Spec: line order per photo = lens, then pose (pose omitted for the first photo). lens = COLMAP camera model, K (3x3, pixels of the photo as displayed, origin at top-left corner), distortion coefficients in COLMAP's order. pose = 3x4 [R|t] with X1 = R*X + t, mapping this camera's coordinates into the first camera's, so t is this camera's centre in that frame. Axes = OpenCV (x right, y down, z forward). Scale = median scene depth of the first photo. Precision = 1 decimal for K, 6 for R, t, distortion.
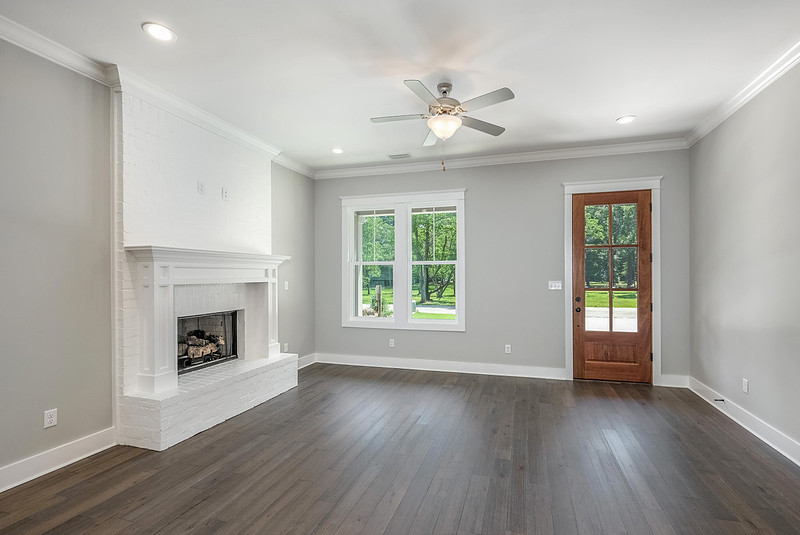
lens RADIAL K [[368.7, 0, 419.6], [0, 368.7, 278.1], [0, 0, 1]] dist [-0.006229, 0.000768]
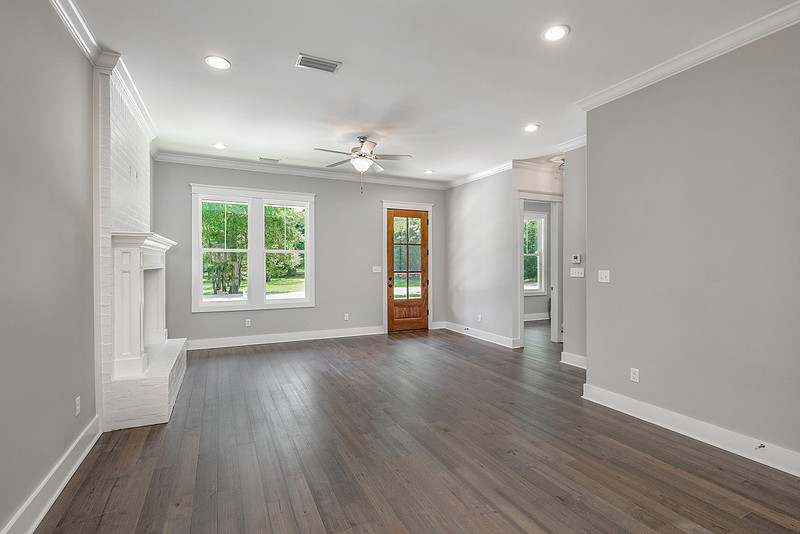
lens RADIAL K [[371.0, 0, 401.4], [0, 371.0, 263.8], [0, 0, 1]] dist [0.002242, 0.000212]
pose [[0.751706, 0.004905, 0.659480, -0.549407], [-0.003087, 0.999988, -0.003920, 0.001884], [-0.659491, 0.000911, 0.751712, -0.172652]]
